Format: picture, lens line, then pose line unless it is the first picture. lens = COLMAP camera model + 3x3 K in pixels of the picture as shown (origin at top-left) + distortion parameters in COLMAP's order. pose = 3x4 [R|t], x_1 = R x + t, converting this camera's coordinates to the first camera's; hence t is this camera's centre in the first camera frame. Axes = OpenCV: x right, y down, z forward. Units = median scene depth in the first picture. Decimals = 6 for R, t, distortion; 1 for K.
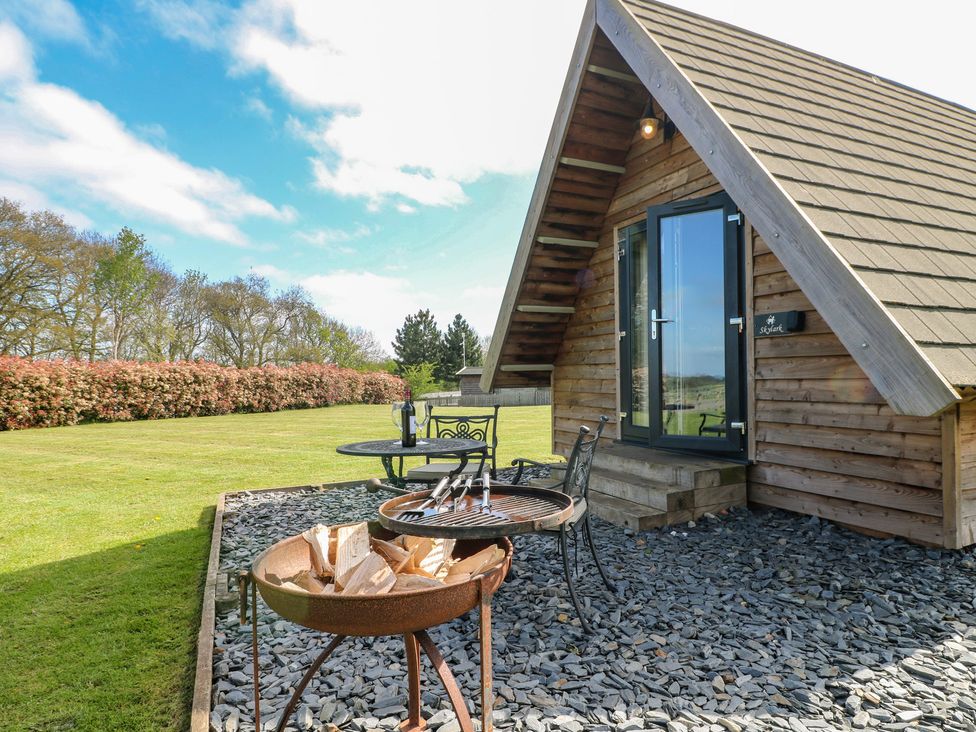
lens RADIAL K [[553.6, 0, 482.8], [0, 553.6, 370.3], [0, 0, 1]] dist [-0.015906, -0.001842]
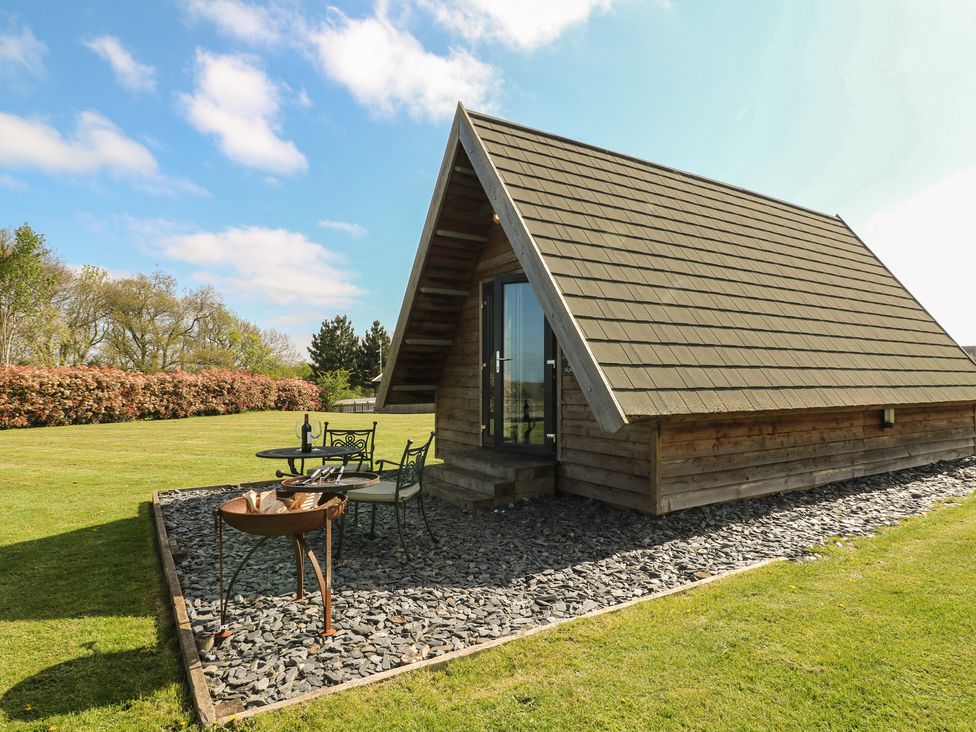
lens RADIAL K [[553.6, 0, 482.8], [0, 553.6, 370.3], [0, 0, 1]] dist [-0.015906, -0.001842]
pose [[0.989546, 0.015013, 0.143433, 0.062531], [-0.013547, 0.999846, -0.011196, -0.037876], [-0.143579, 0.009136, 0.989597, -0.283960]]
